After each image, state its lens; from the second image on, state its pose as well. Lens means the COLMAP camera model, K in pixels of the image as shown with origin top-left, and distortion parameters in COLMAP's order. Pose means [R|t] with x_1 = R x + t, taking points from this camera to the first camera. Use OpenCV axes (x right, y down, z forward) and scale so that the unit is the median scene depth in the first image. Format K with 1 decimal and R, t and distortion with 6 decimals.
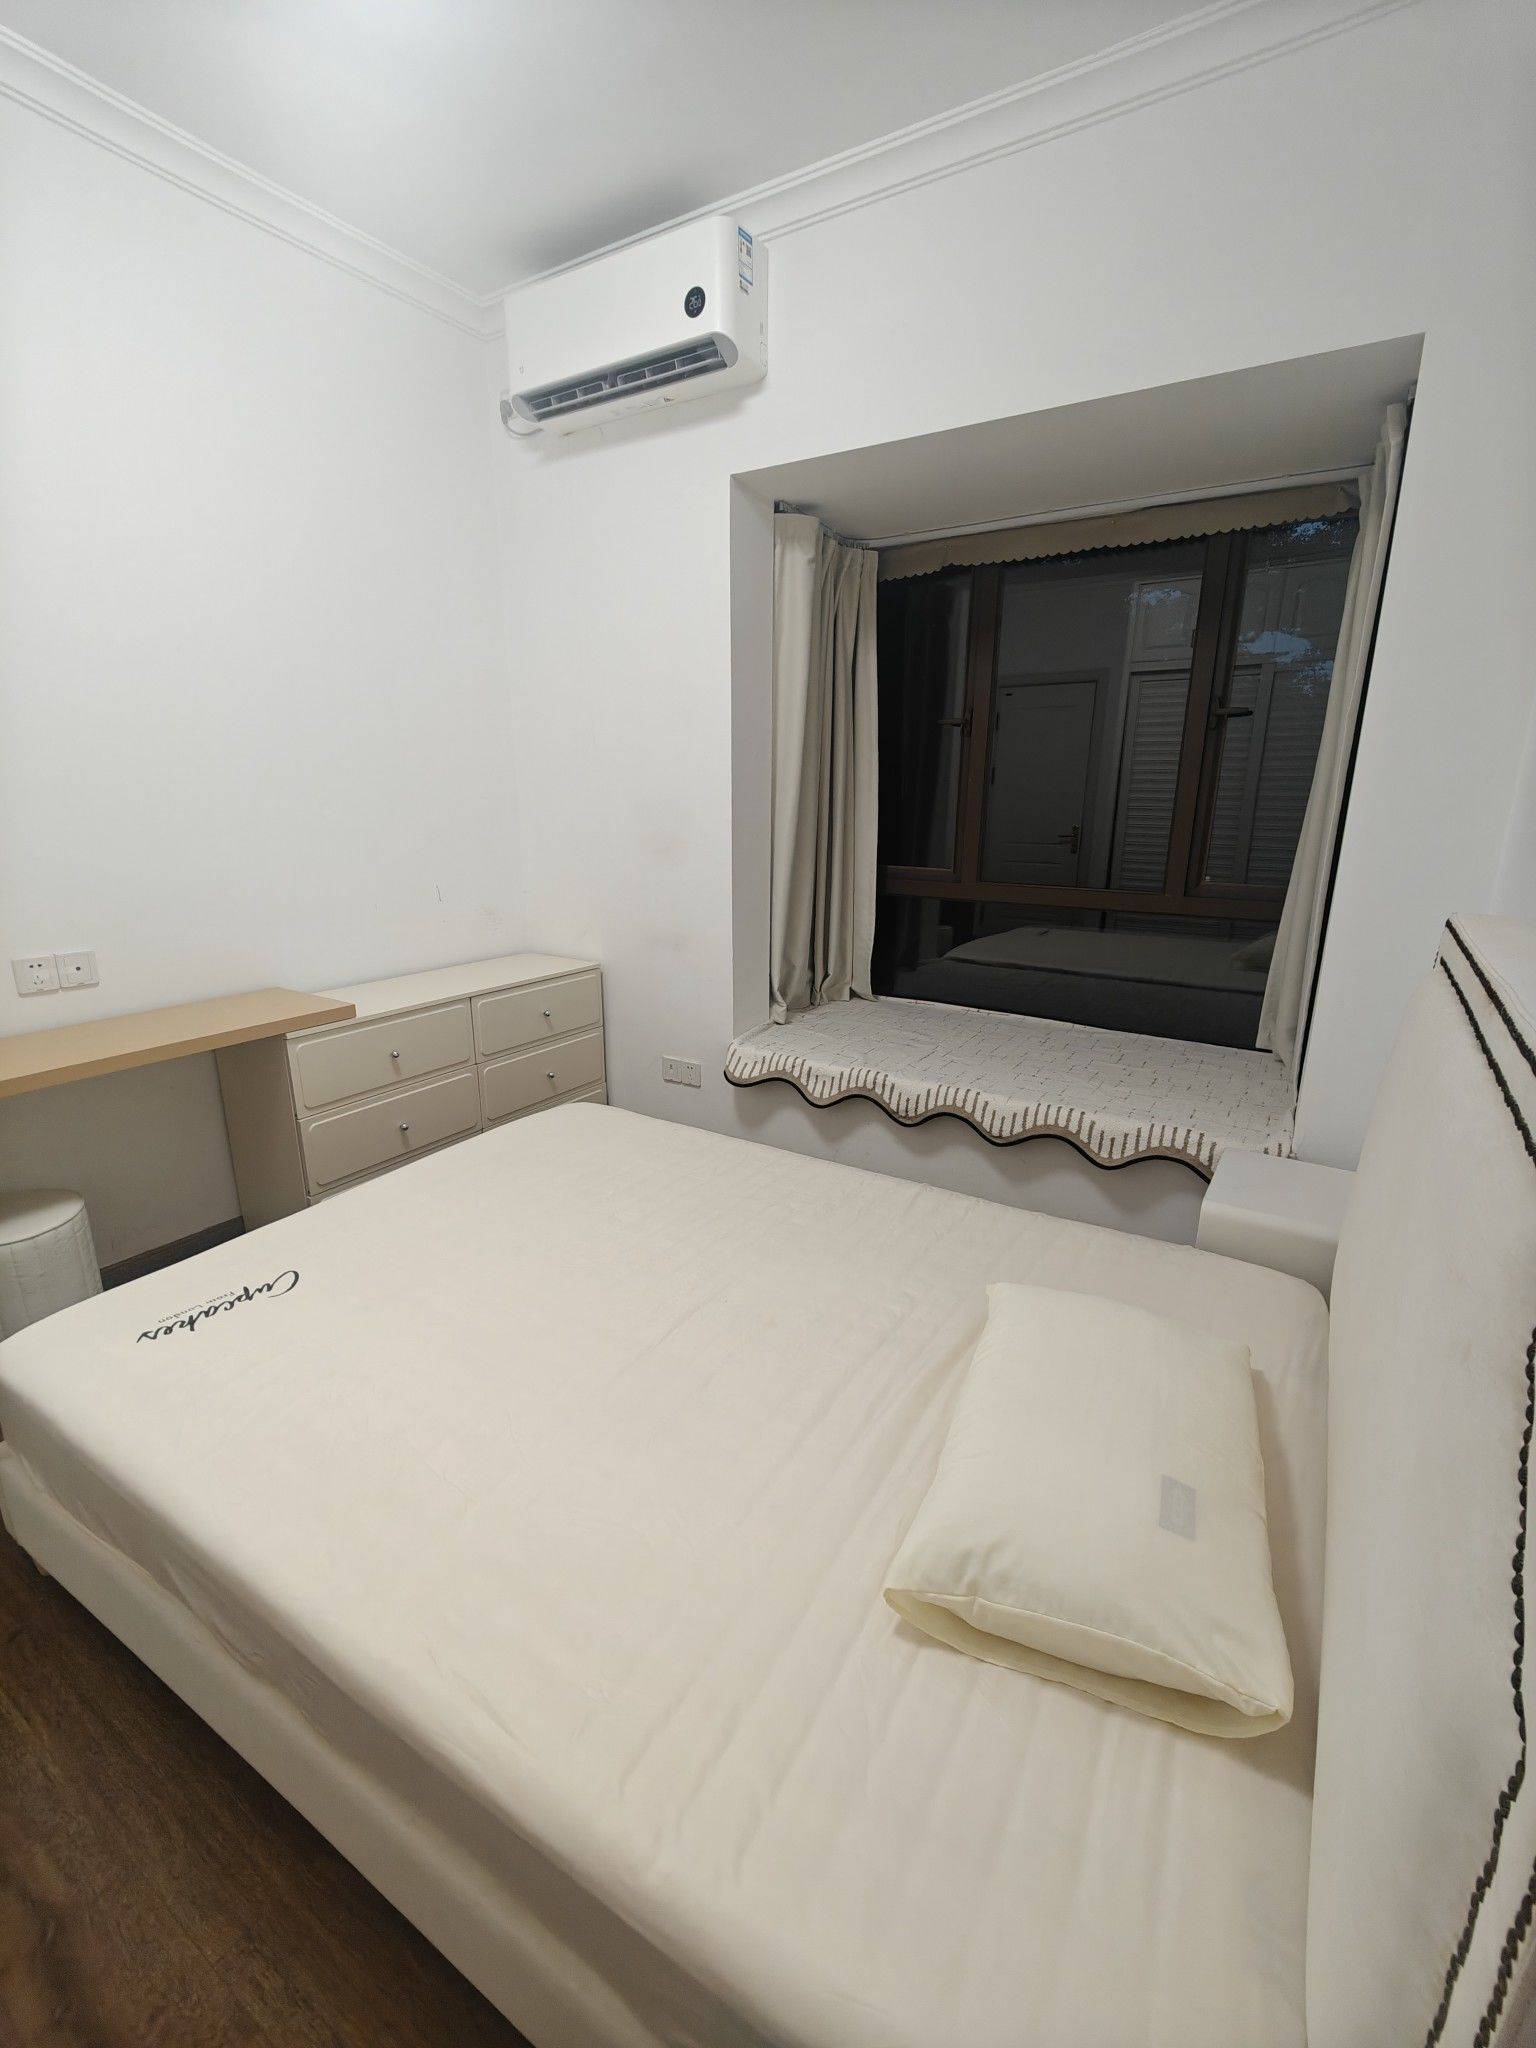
lens RADIAL K [[902.8, 0, 770.5], [0, 902.8, 1026.8], [0, 0, 1]] dist [-0.002857, 0.001112]
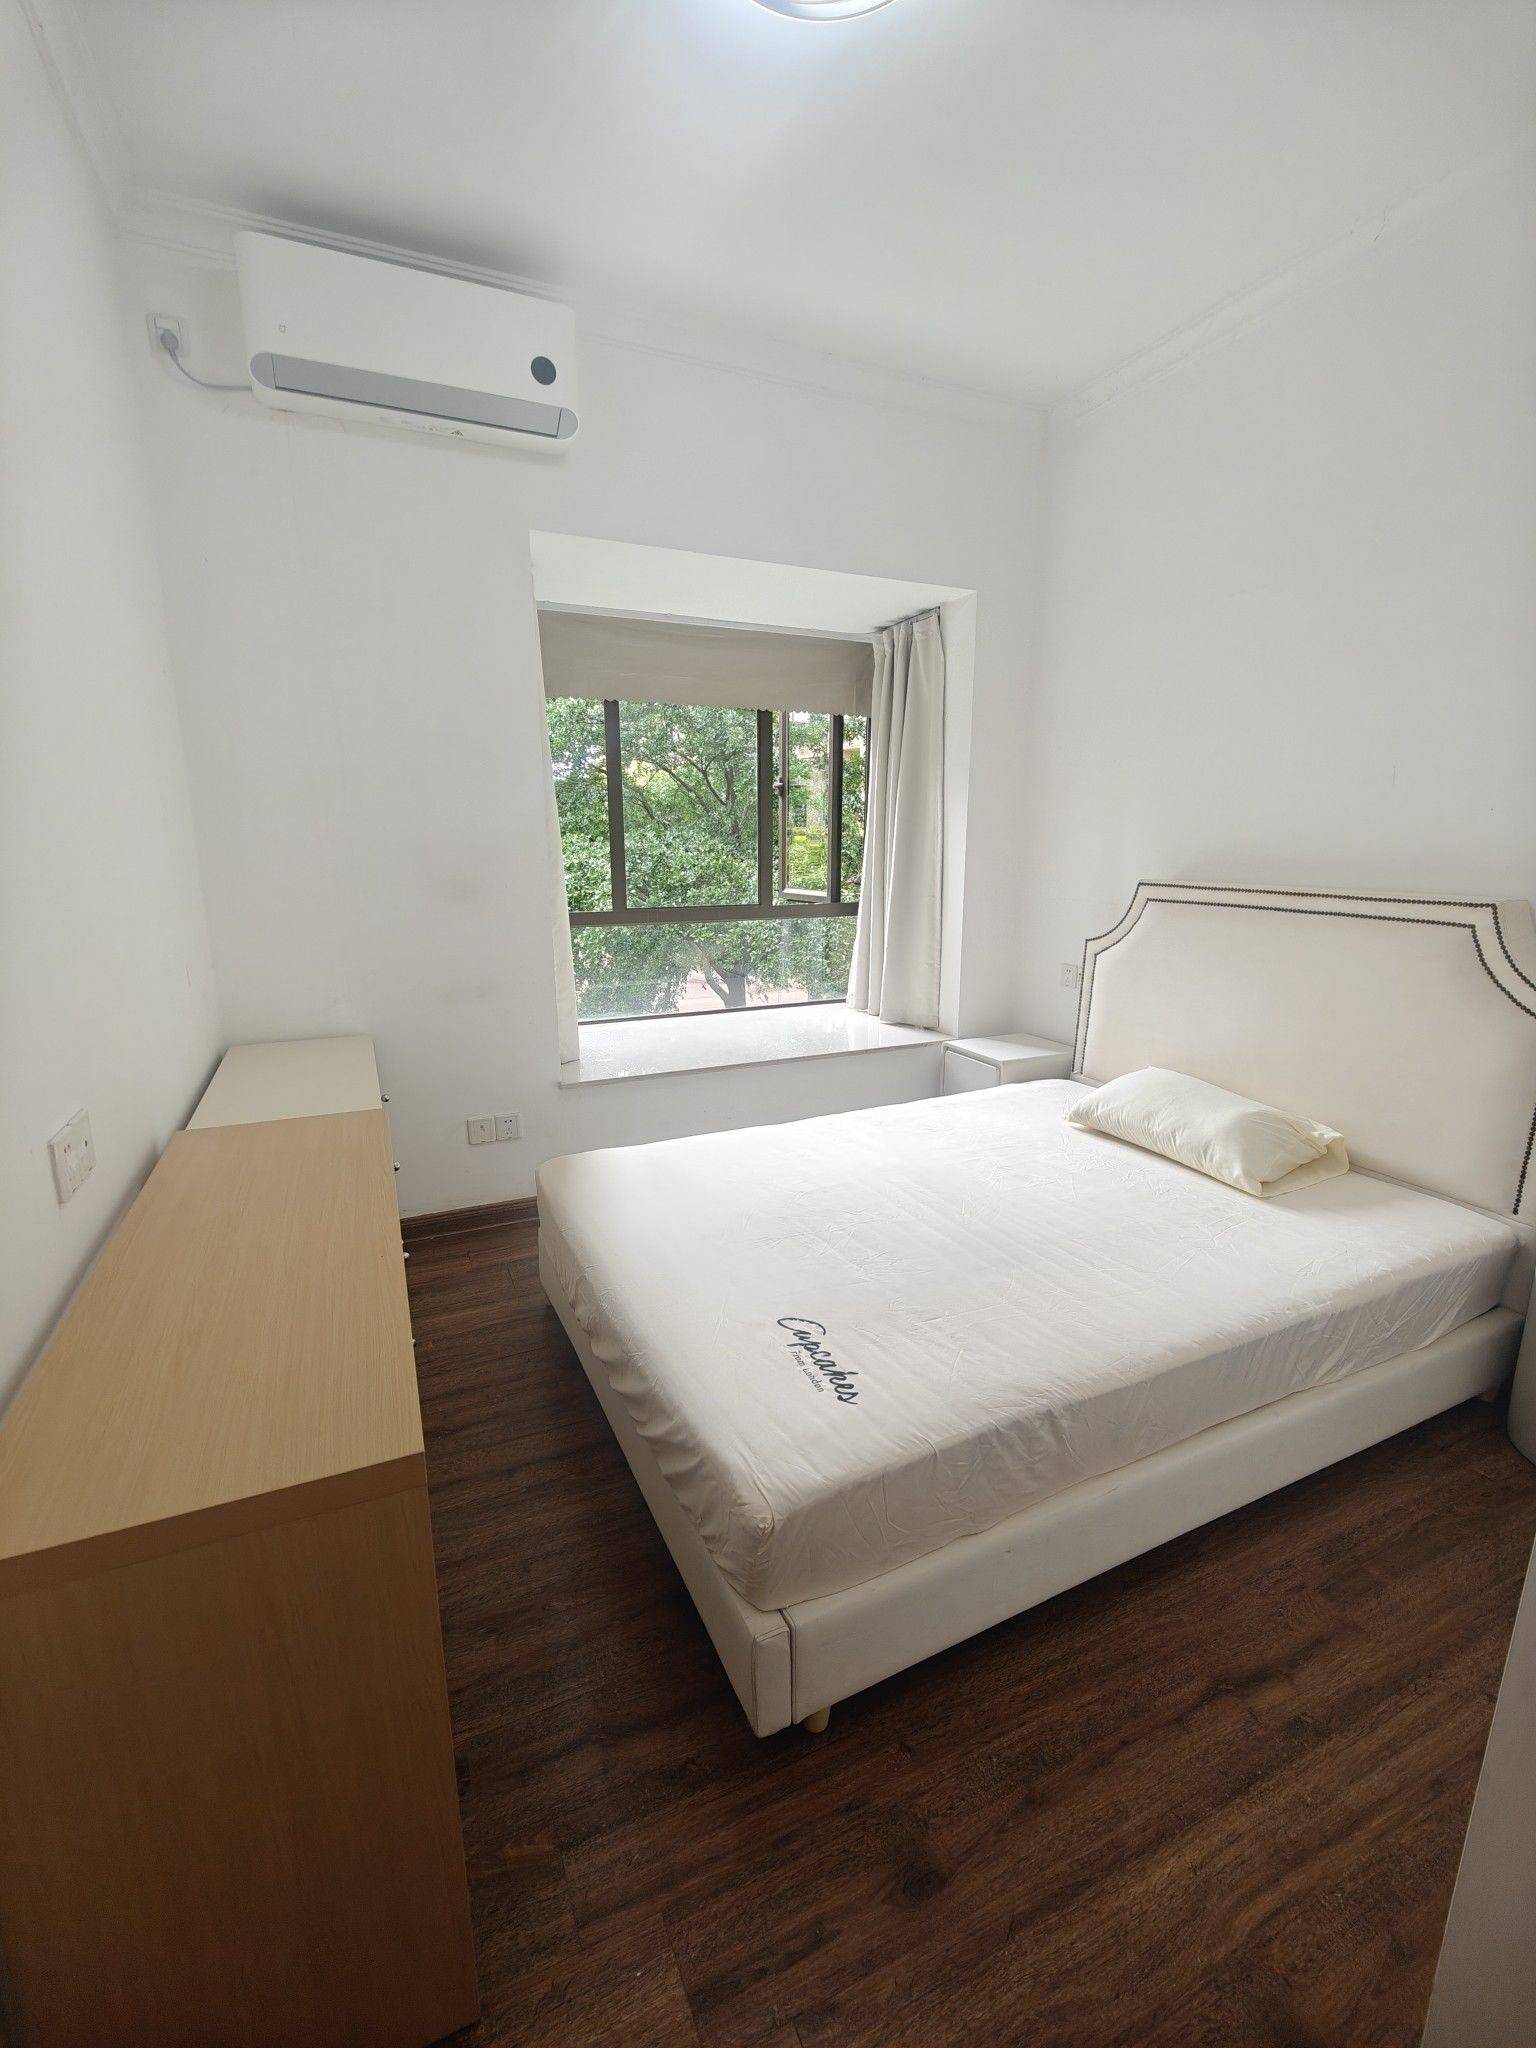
lens RADIAL K [[902.8, 0, 773.5], [0, 902.8, 1021.4], [0, 0, 1]] dist [-0.002857, 0.001112]
pose [[0.539218, -0.190288, 0.820387, -1.712478], [0.225758, 0.971146, 0.076871, -0.163755], [-0.811343, 0.143759, 0.566619, 0.541809]]
